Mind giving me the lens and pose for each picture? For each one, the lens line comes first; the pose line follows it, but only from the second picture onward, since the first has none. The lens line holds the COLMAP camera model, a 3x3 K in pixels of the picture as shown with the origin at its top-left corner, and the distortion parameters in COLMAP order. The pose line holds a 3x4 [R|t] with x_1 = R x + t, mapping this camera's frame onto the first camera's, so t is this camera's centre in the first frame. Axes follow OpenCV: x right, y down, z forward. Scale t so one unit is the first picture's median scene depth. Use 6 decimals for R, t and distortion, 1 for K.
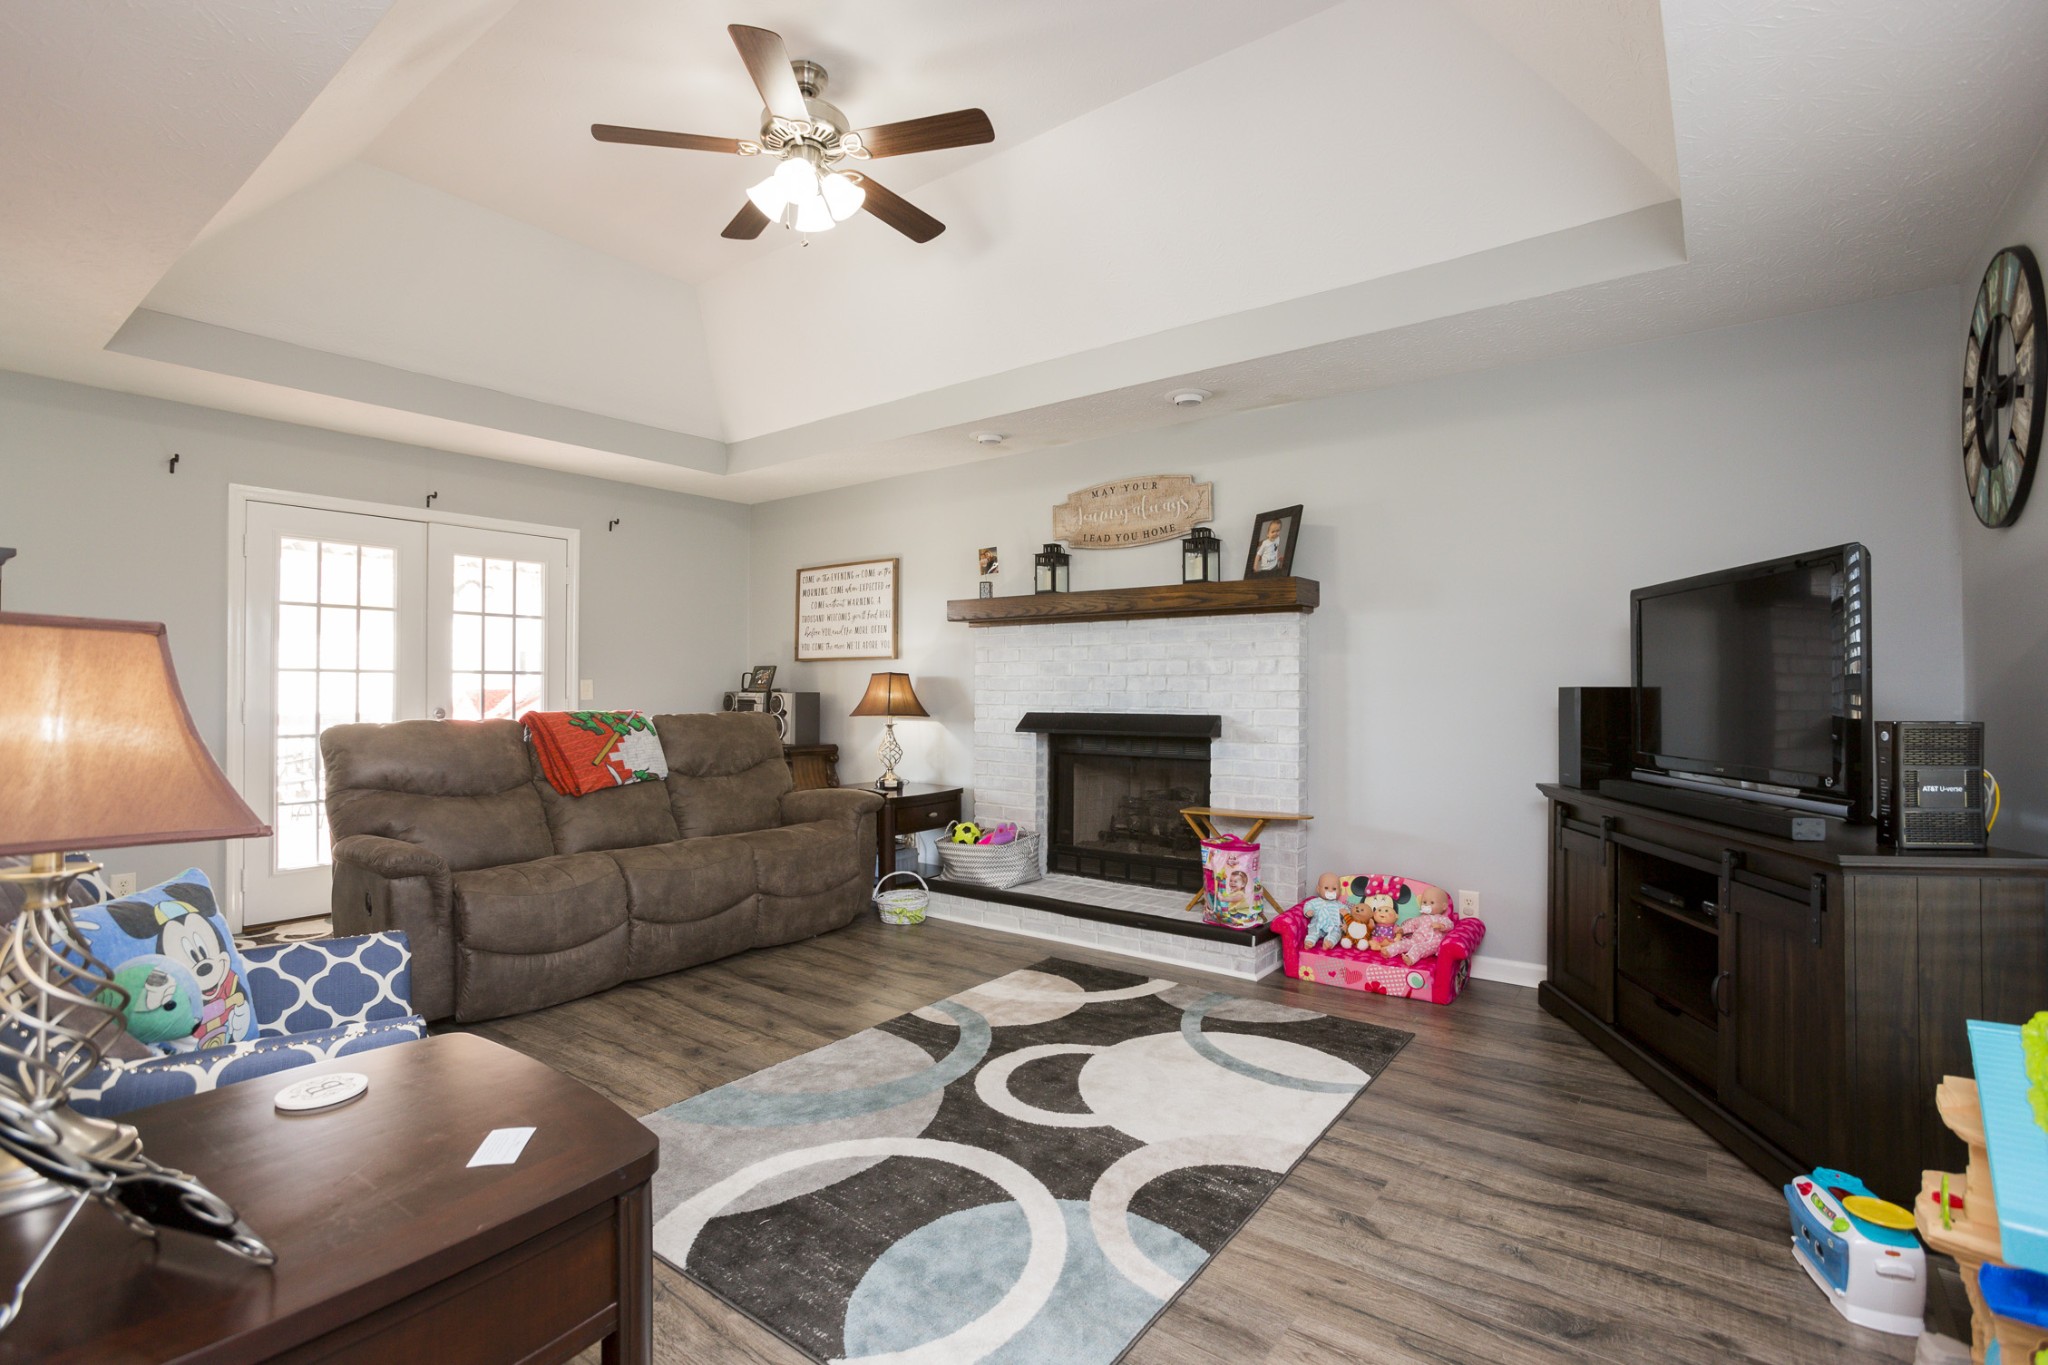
lens RADIAL K [[947.6, 0, 1090.6], [0, 947.6, 700.6], [0, 0, 1]] dist [-0.043732, 0.013378]
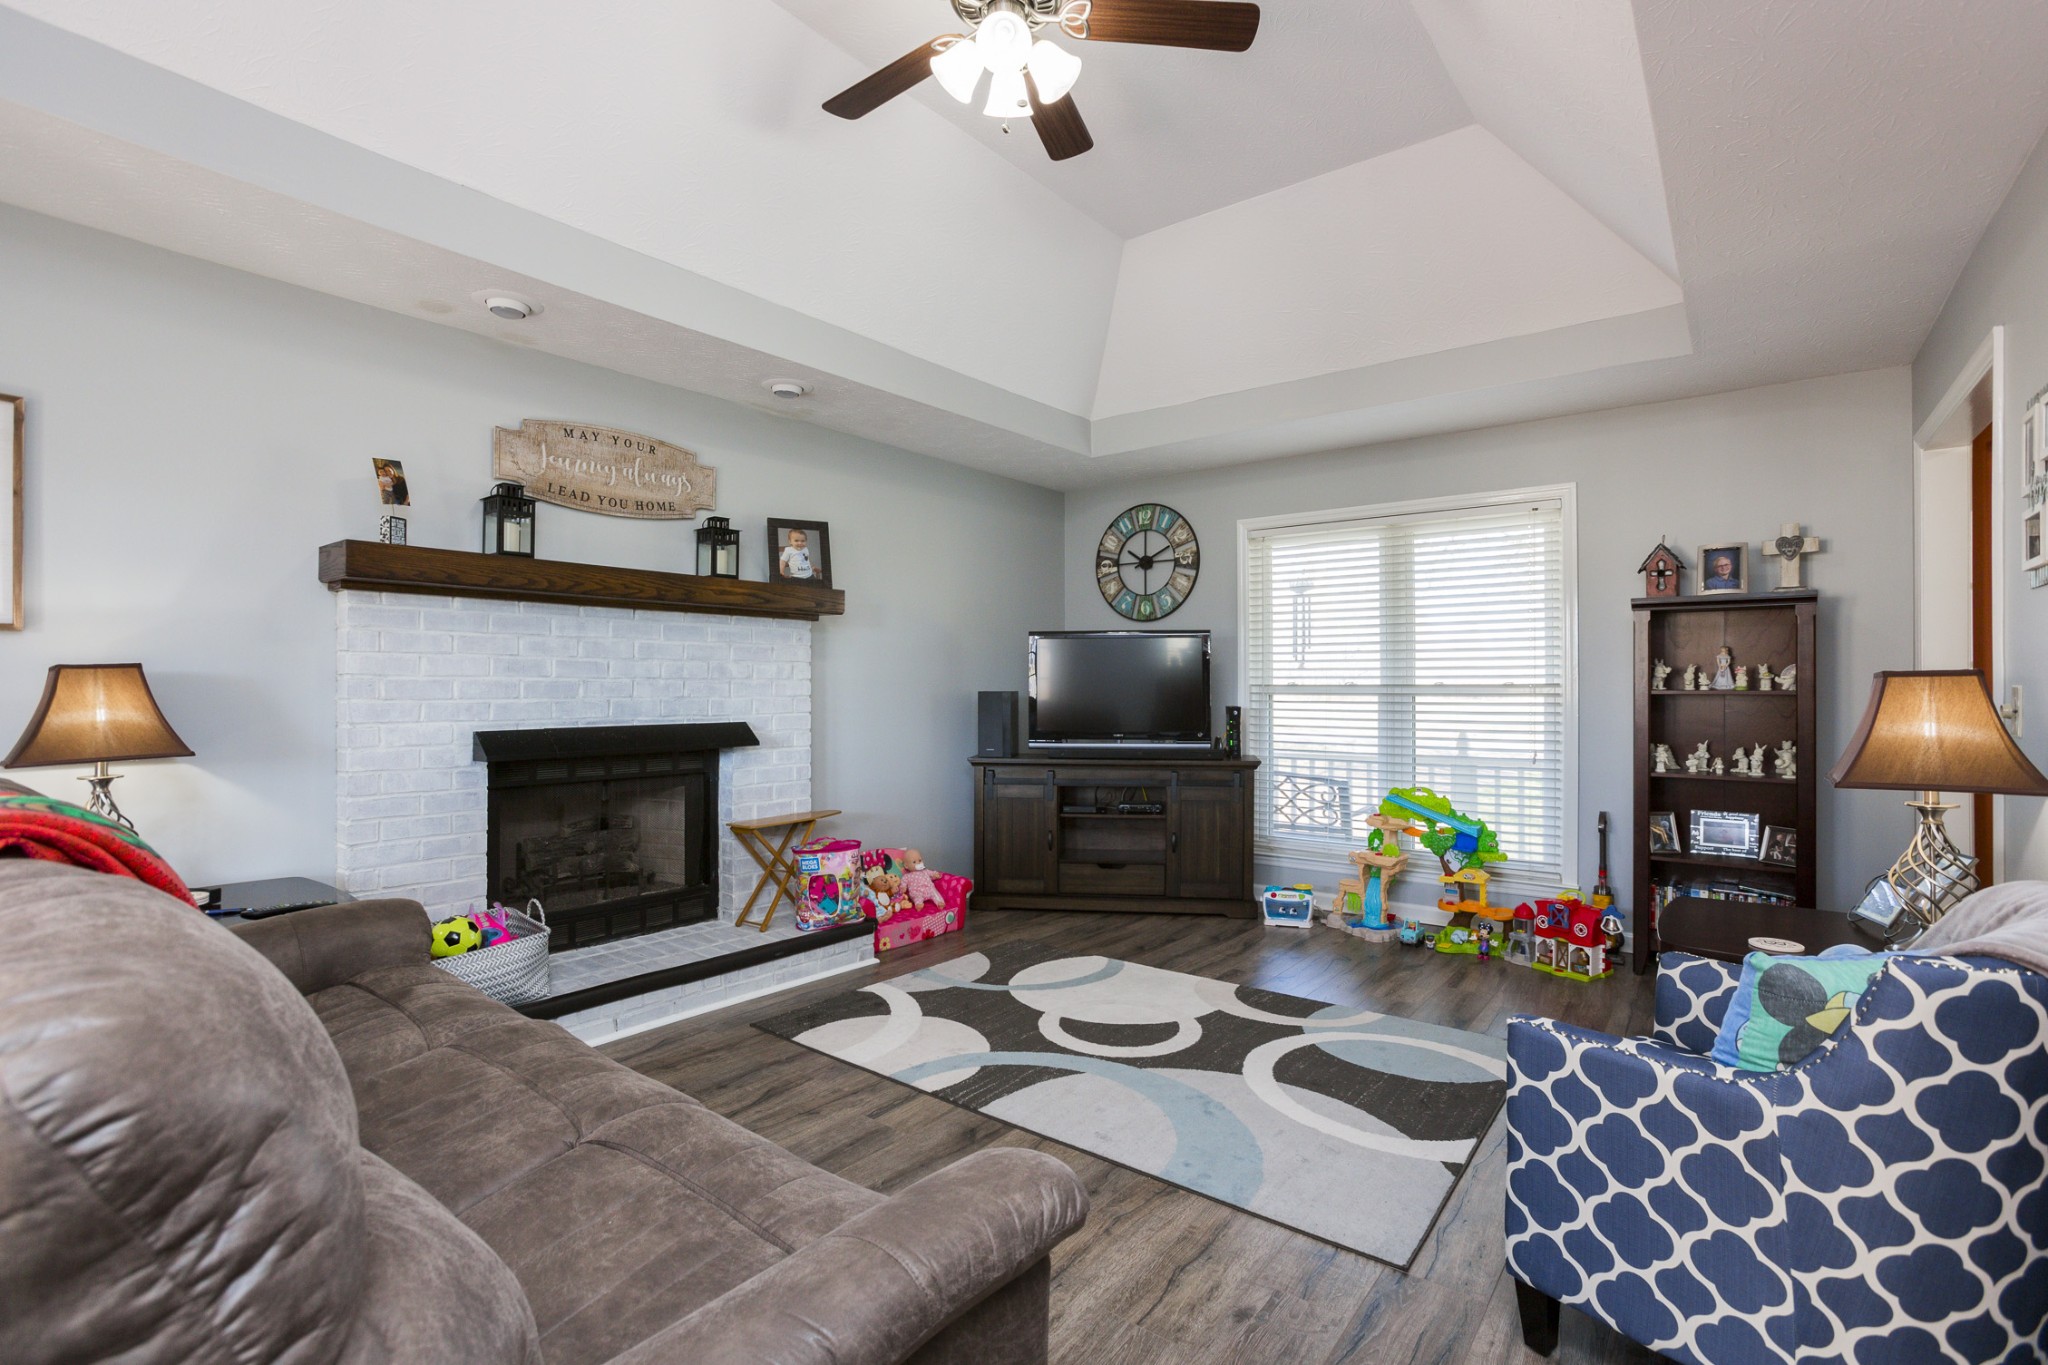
lens RADIAL K [[928.2, 0, 1025.6], [0, 928.2, 670.7], [0, 0, 1]] dist [-0.037856, 0.001075]
pose [[0.062587, 0.012419, 0.997962, -0.794303], [0.008823, 0.999877, -0.012996, -0.021657], [-0.998001, 0.009619, 0.062469, 0.688563]]
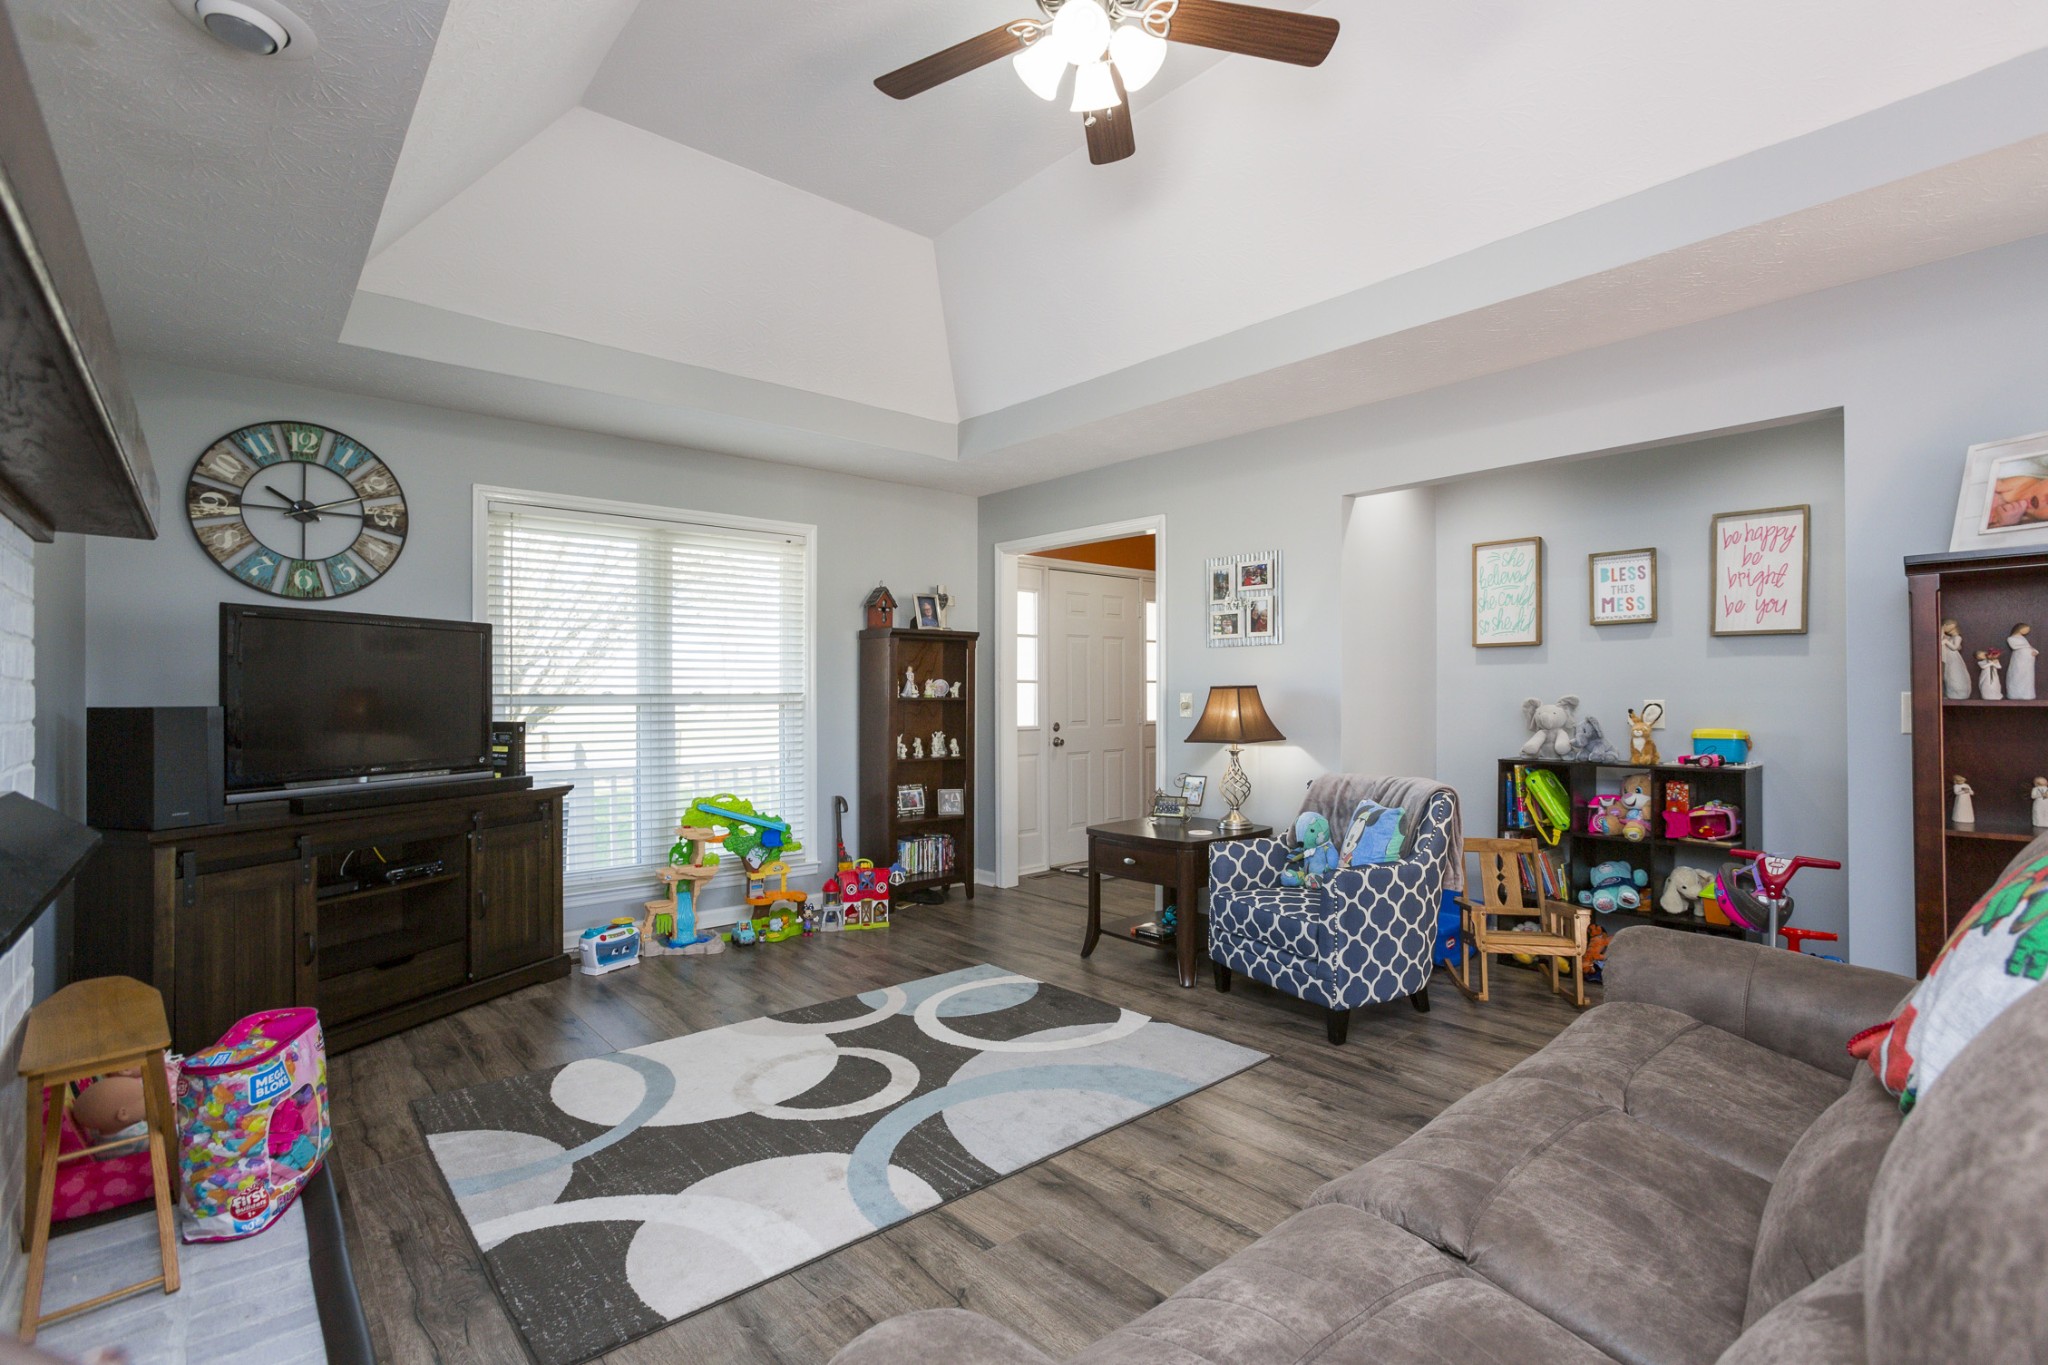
lens RADIAL K [[928.2, 0, 1038.8], [0, 928.2, 691.4], [0, 0, 1]] dist [-0.037856, 0.001075]
pose [[-0.968904, 0.001743, 0.247432, -0.332482], [0.003429, 0.999974, 0.006383, -0.024202], [-0.247414, 0.007033, -0.968884, 1.278474]]
